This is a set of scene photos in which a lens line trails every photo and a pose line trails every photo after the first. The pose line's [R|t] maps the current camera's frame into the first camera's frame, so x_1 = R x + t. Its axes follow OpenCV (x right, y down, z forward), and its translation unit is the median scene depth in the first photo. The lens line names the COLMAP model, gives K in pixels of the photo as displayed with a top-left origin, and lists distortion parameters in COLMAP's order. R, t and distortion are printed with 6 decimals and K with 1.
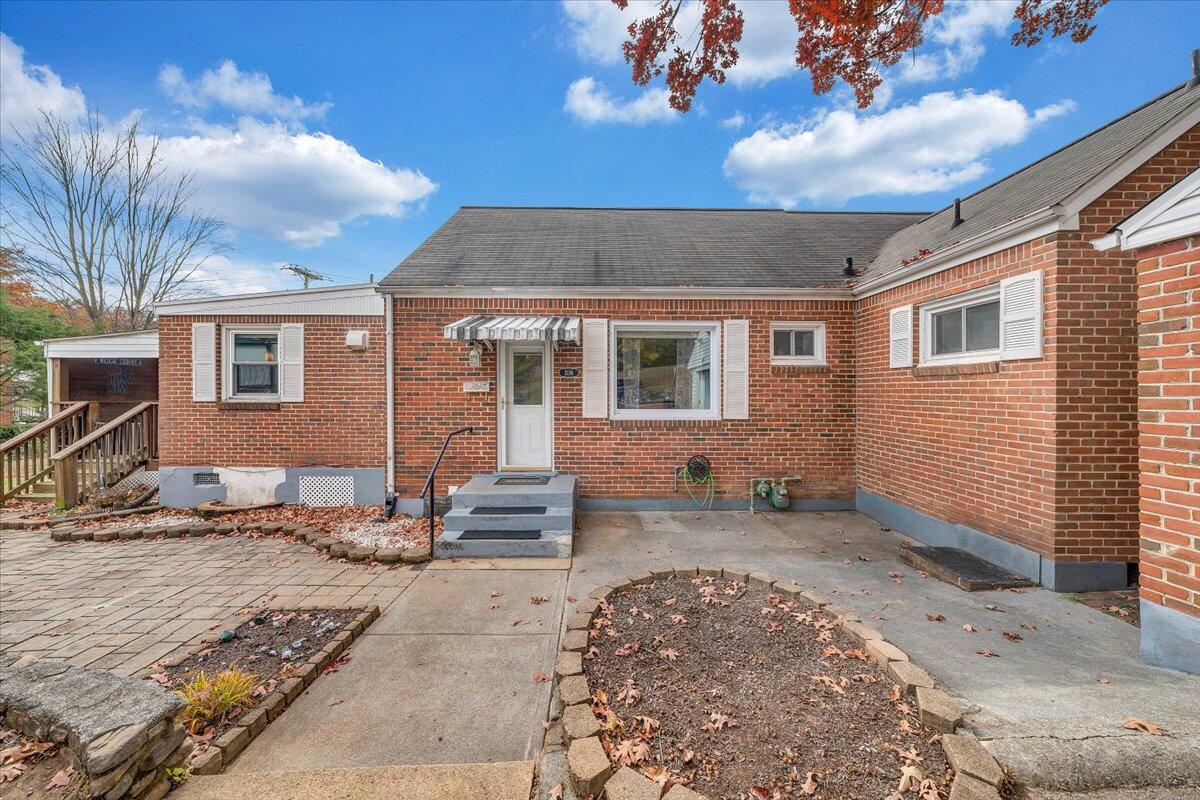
lens RADIAL K [[421.4, 0, 600.0], [0, 421.4, 400.0], [0, 0, 1]] dist [-0.000822, -0.000084]
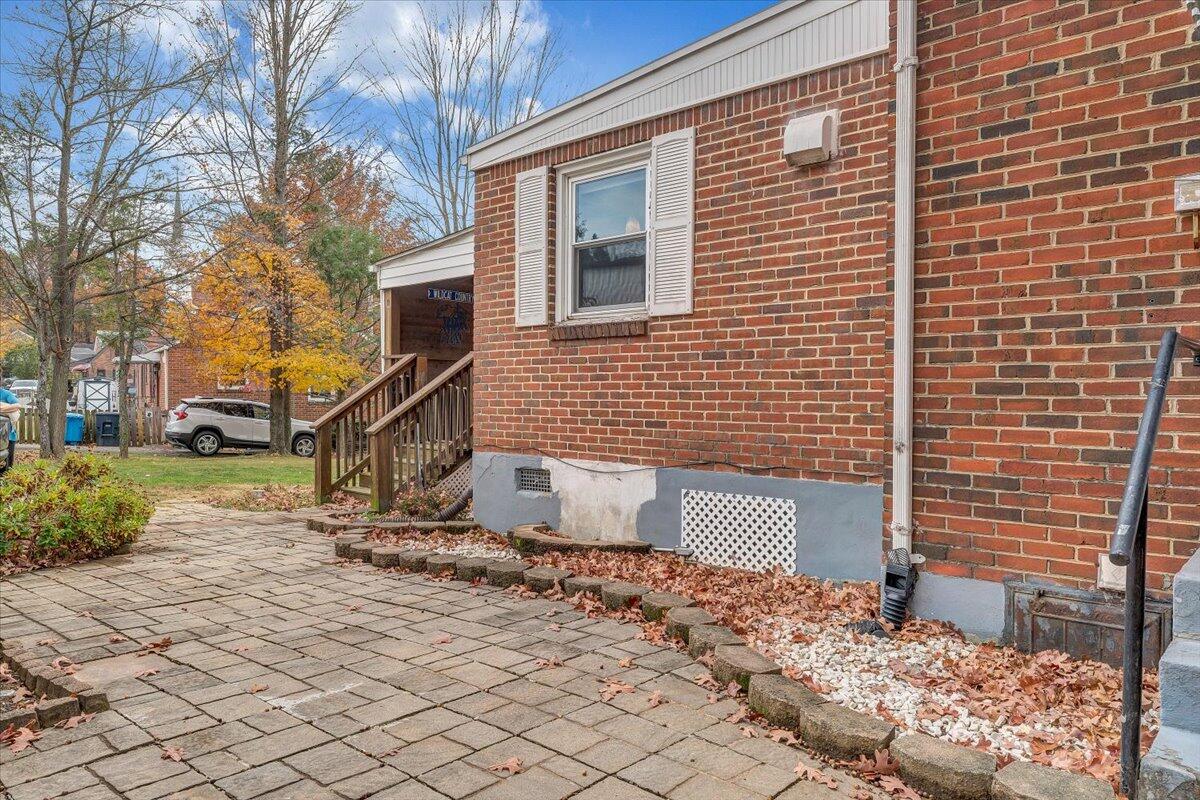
lens RADIAL K [[814.3, 0, 579.5], [0, 814.3, 402.8], [0, 0, 1]] dist [-0.003600, -0.000716]
pose [[0.726787, 0.004810, -0.686846, -0.237337], [-0.014049, 0.999870, -0.007864, 0.110405], [0.686719, 0.015365, 0.726760, 0.350820]]
